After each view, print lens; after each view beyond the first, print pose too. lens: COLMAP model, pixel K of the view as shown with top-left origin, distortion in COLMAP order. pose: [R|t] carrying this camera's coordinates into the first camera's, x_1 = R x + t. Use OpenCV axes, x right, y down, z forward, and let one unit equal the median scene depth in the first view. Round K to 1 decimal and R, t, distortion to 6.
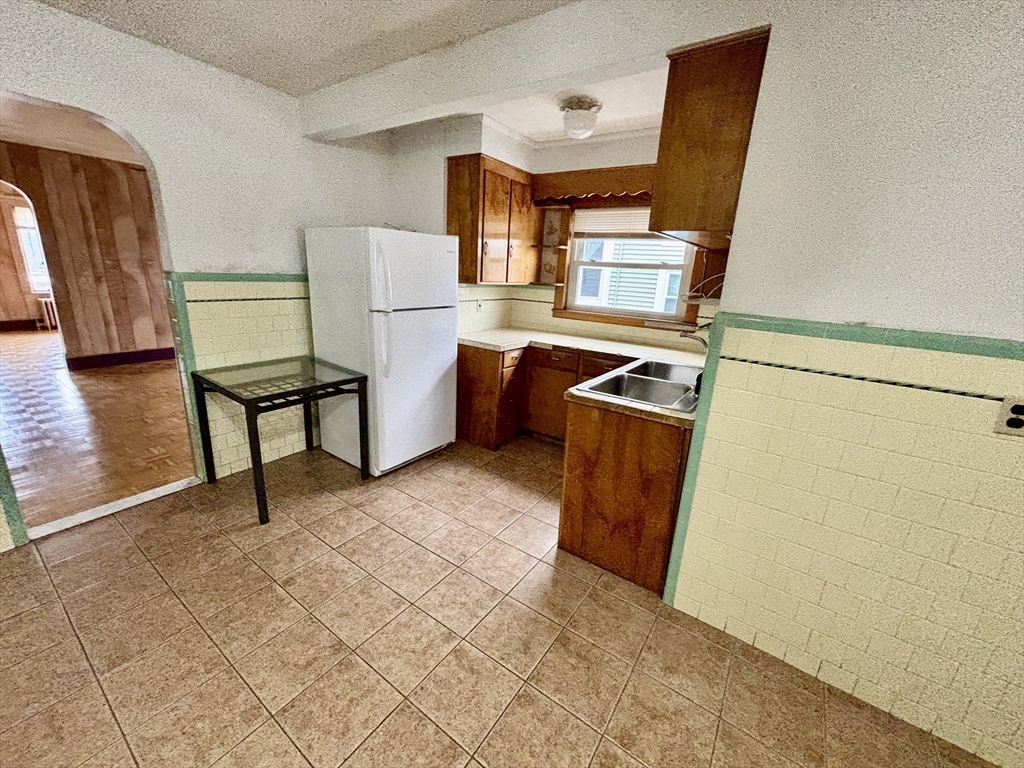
lens RADIAL K [[412.4, 0, 513.1], [0, 412.4, 383.9], [0, 0, 1]] dist [0.002023, -0.001244]
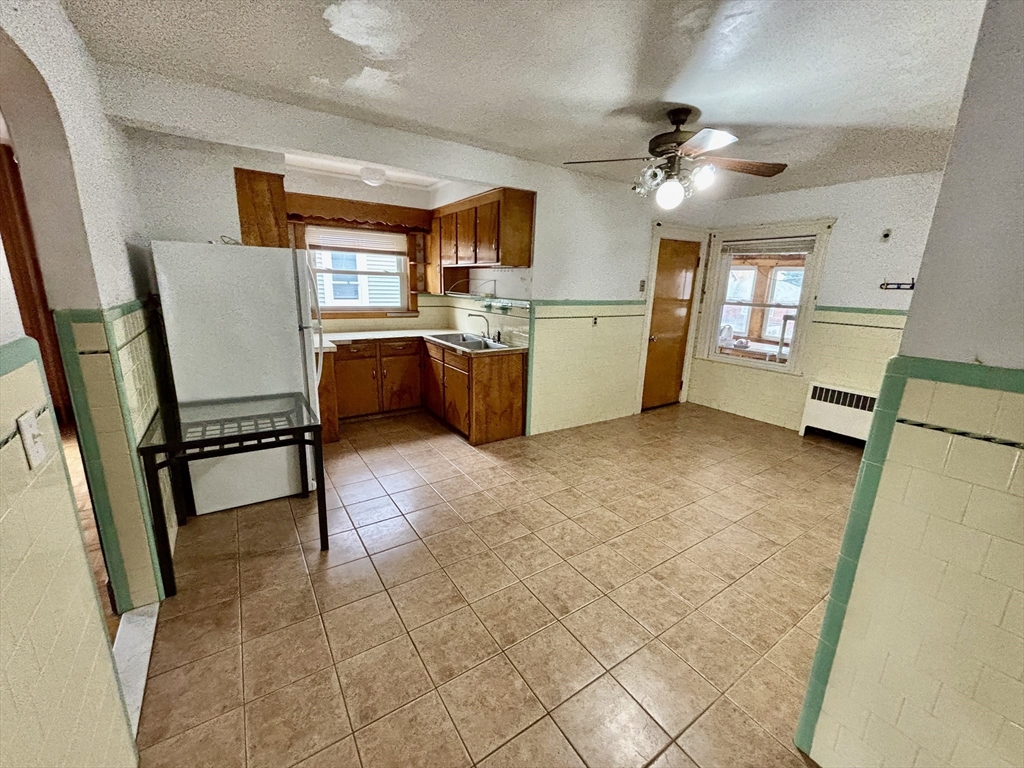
lens RADIAL K [[412.4, 0, 509.6], [0, 412.4, 383.1], [0, 0, 1]] dist [0.002023, -0.001244]
pose [[0.368437, -0.263194, 0.891618, -0.937852], [0.238452, 0.953756, 0.183003, -0.092953], [-0.898551, 0.145183, 0.414159, 0.094794]]
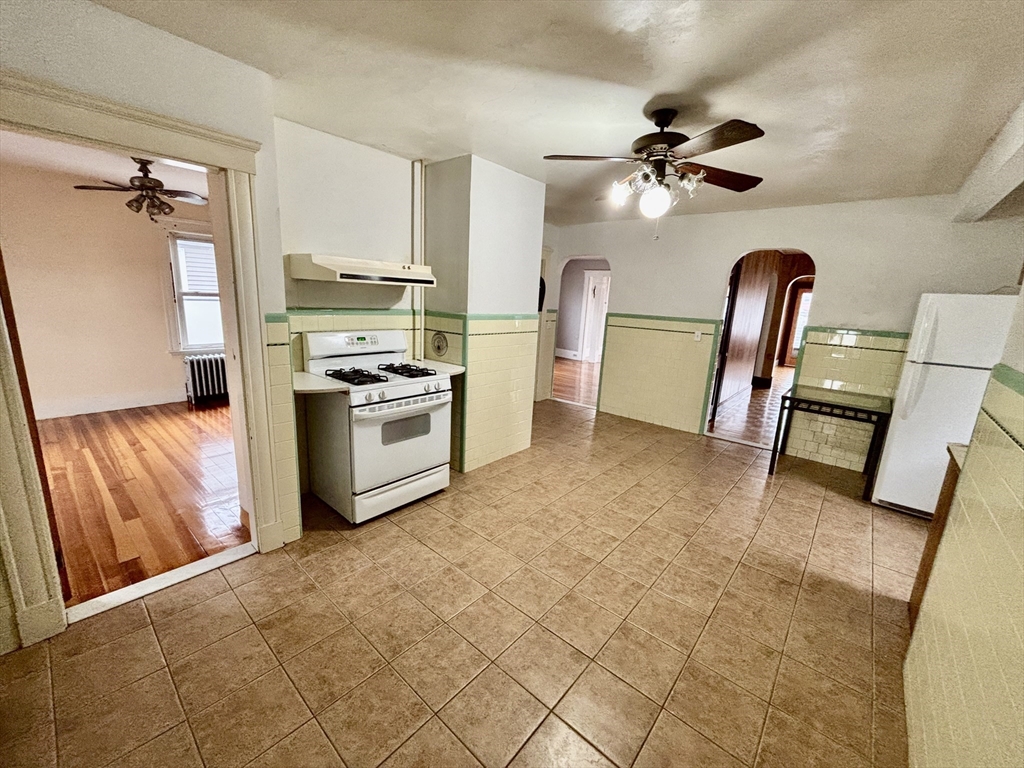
lens RADIAL K [[412.4, 0, 510.4], [0, 412.4, 387.2], [0, 0, 1]] dist [0.002023, -0.001244]
pose [[-0.105770, 0.161609, -0.981170, 0.802613], [-0.317757, 0.929479, 0.187349, 0.029485], [0.942254, 0.331590, -0.046959, -0.006107]]
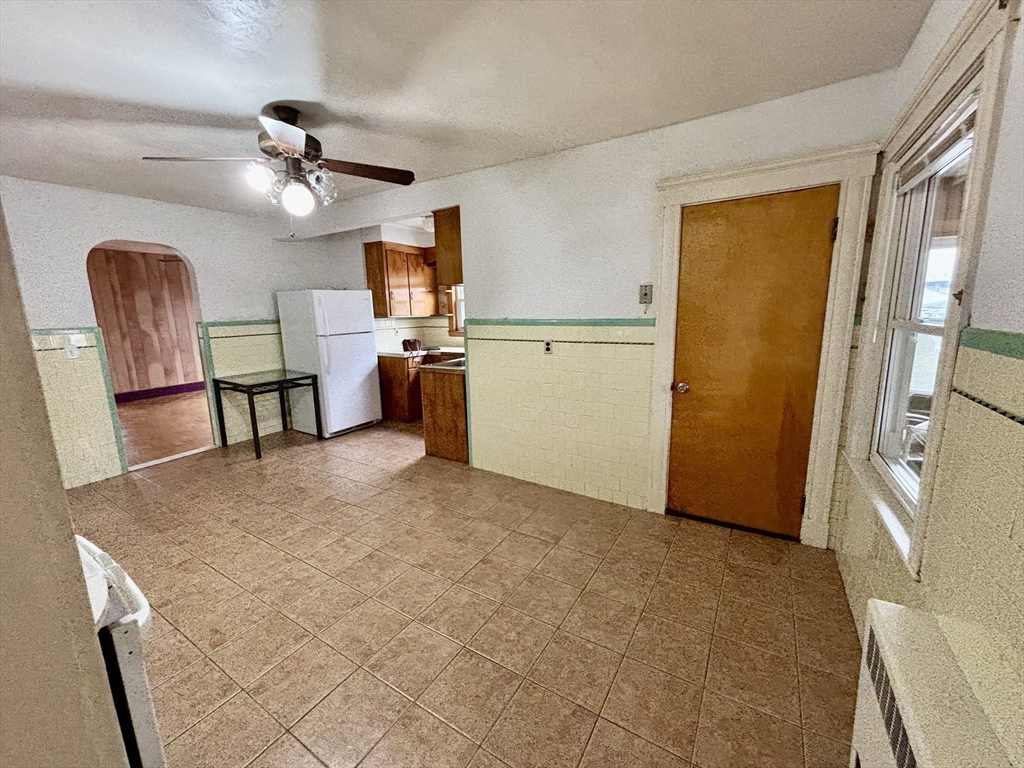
lens RADIAL K [[412.4, 0, 514.4], [0, 412.4, 383.5], [0, 0, 1]] dist [0.002023, -0.001244]
pose [[0.995703, -0.081478, 0.044004, 0.328064], [0.084979, 0.992784, -0.084607, 0.199928], [-0.036793, 0.087982, 0.995442, -0.624219]]
